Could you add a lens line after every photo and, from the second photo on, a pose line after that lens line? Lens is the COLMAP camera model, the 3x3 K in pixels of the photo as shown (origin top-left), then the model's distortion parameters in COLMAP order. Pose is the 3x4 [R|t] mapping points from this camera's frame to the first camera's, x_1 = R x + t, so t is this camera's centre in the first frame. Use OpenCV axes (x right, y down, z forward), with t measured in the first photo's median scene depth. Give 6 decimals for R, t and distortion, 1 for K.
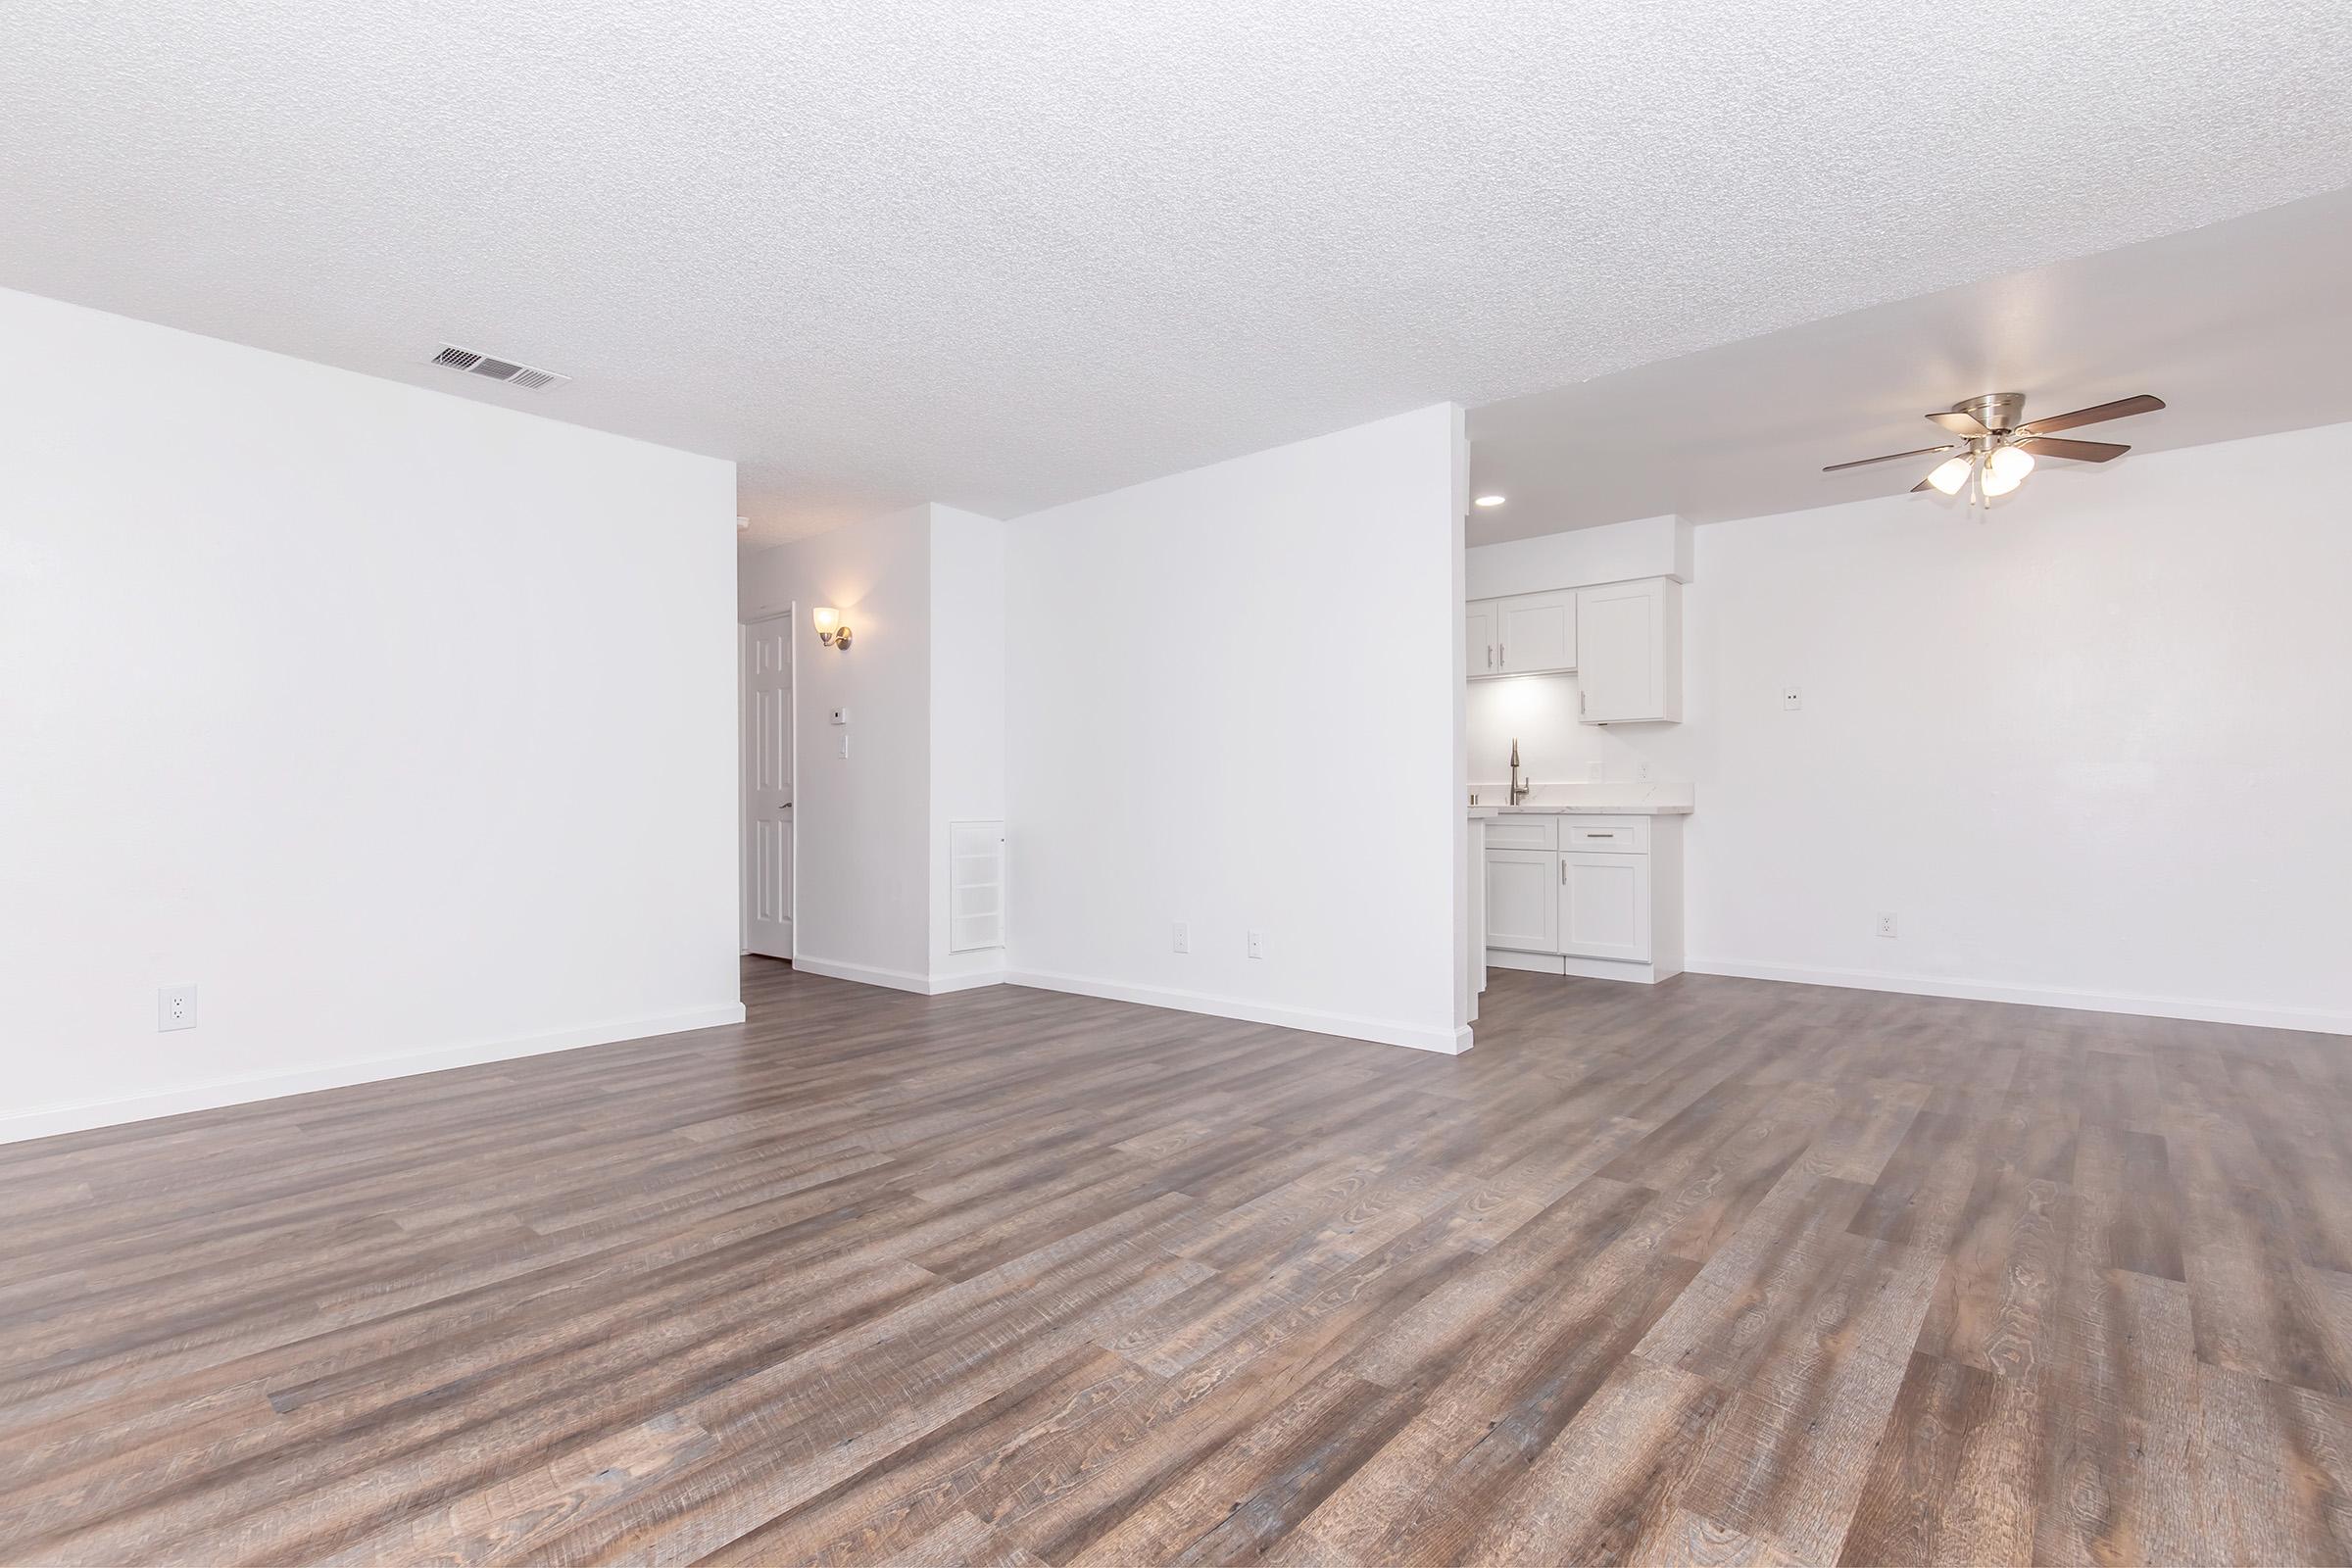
lens RADIAL K [[1073.0, 0, 1178.9], [0, 1073.0, 797.3], [0, 0, 1]] dist [0.014399, 0.000105]
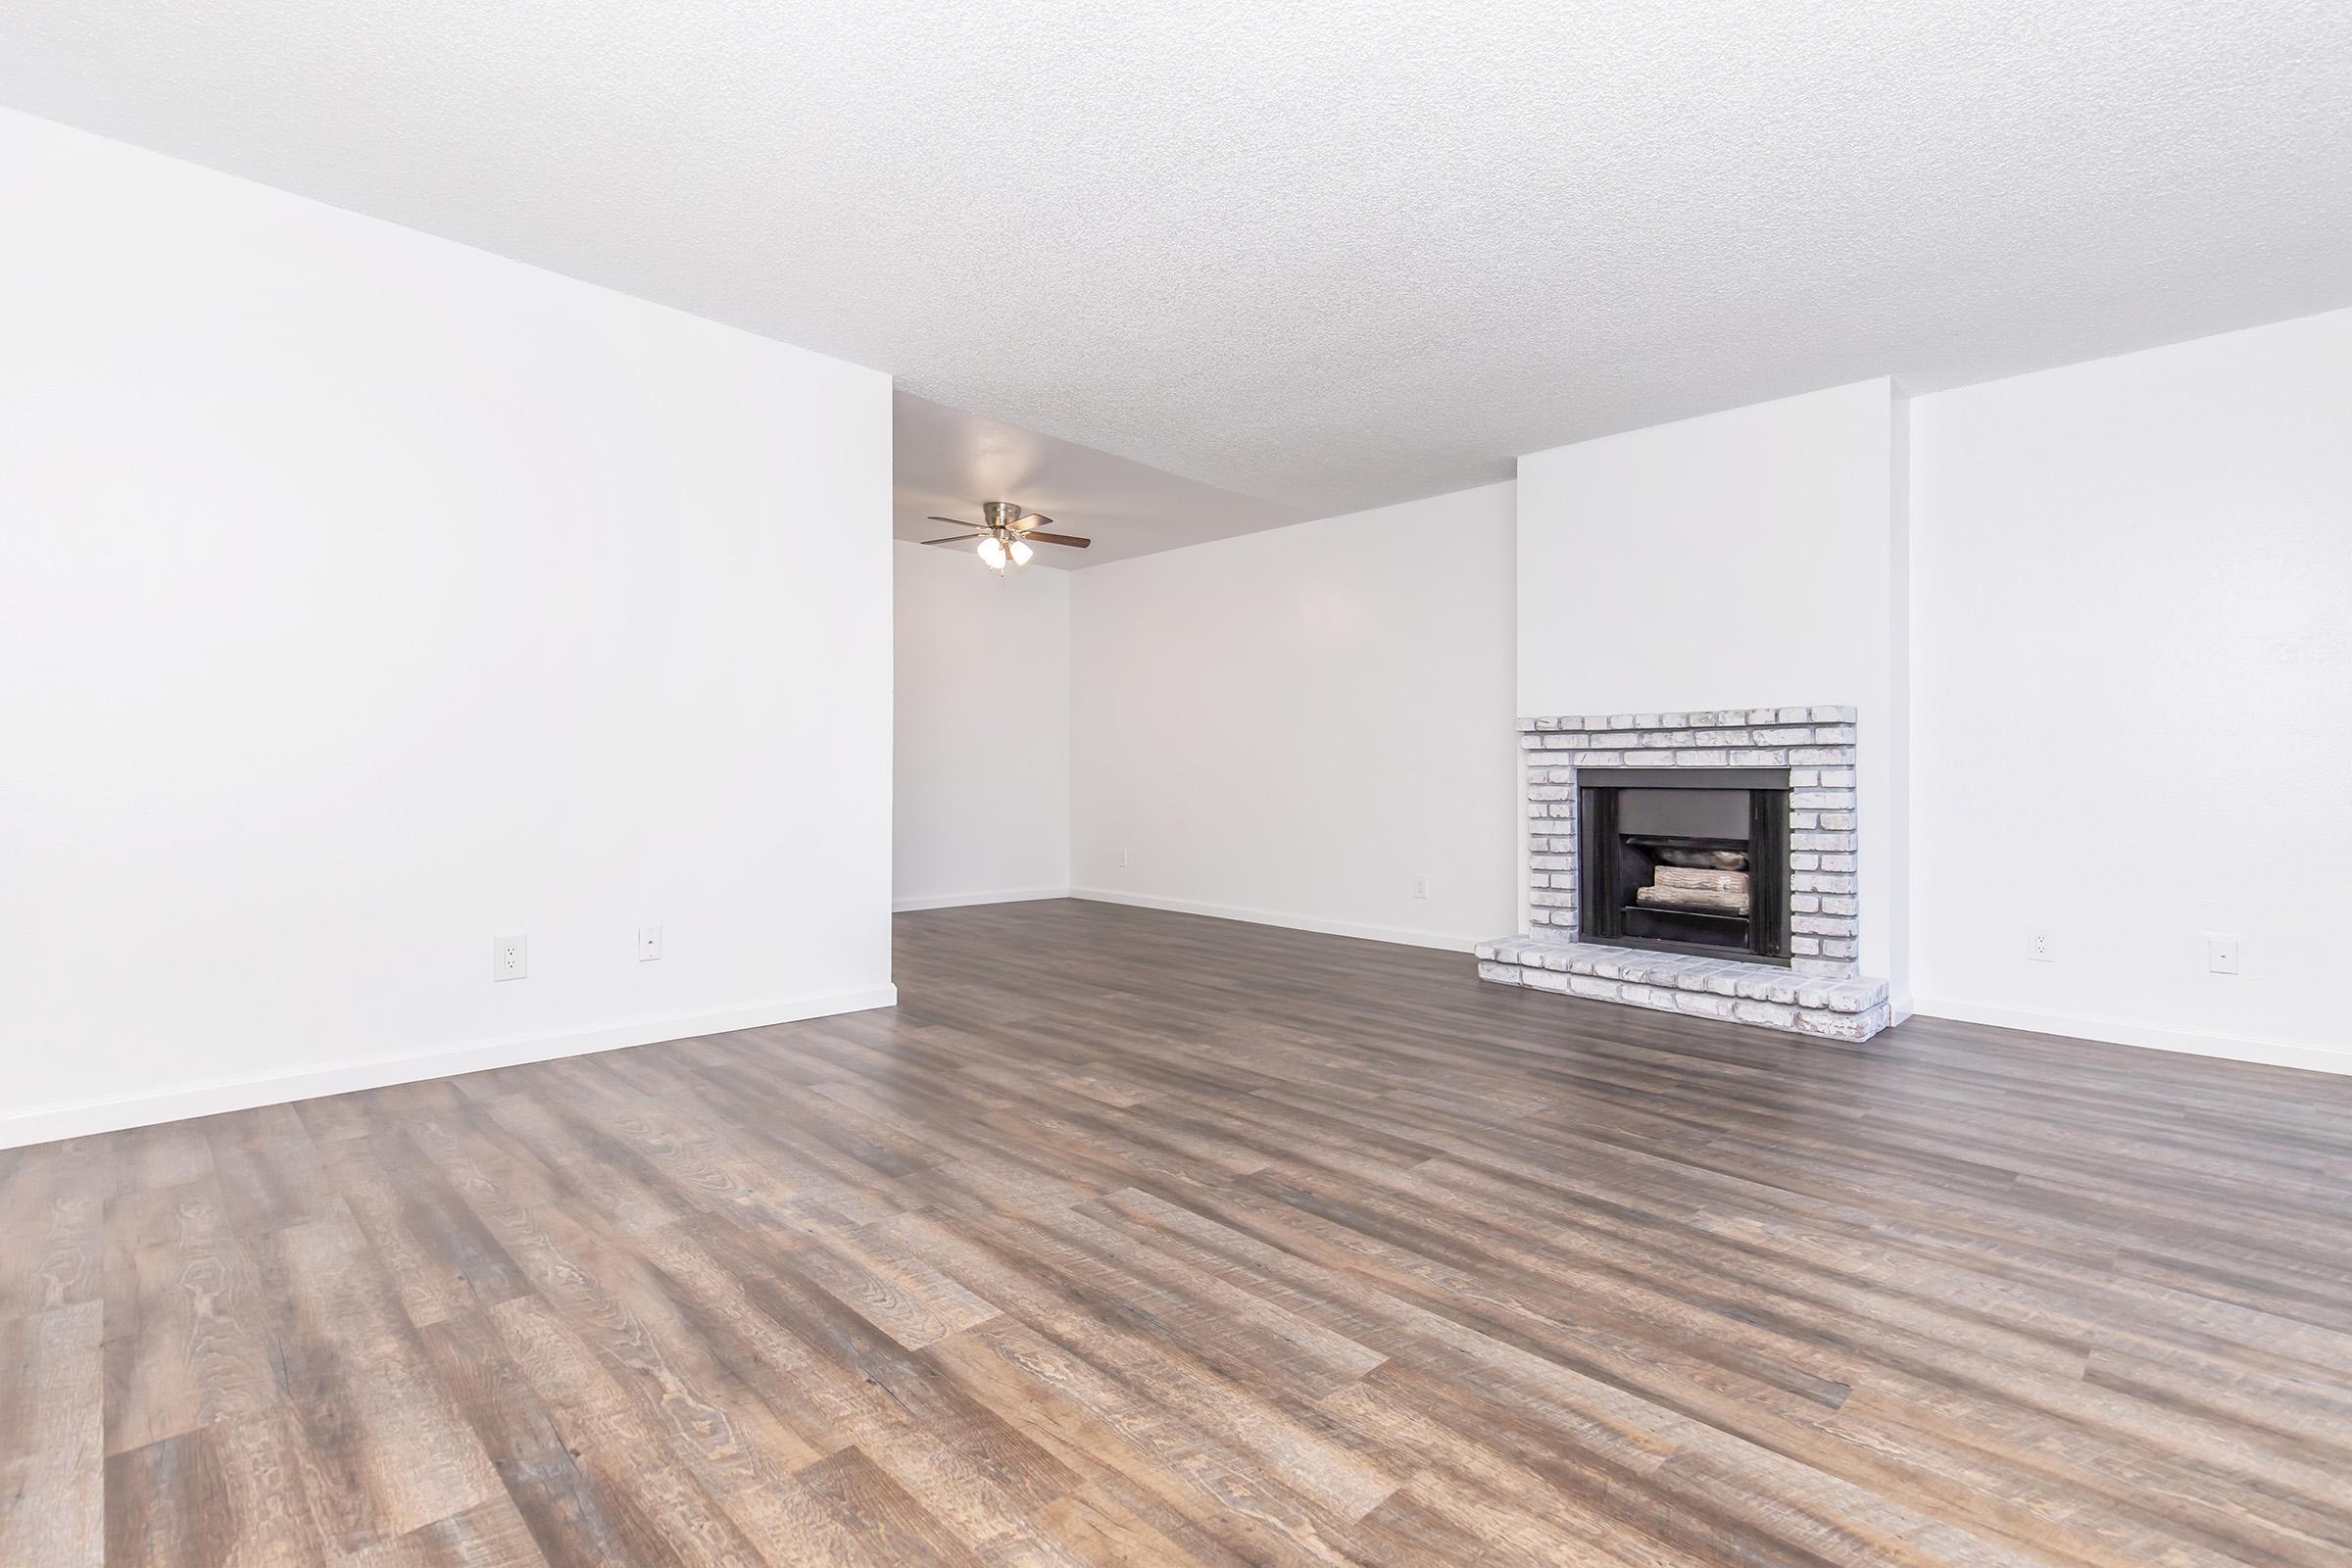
lens RADIAL K [[1073.0, 0, 1178.9], [0, 1073.0, 797.3], [0, 0, 1]] dist [0.014399, 0.000105]
pose [[0.076763, -0.007698, 0.997020, -1.418764], [-0.014878, 0.999850, 0.008865, 0.041093], [-0.996938, -0.015514, 0.076637, 1.192878]]
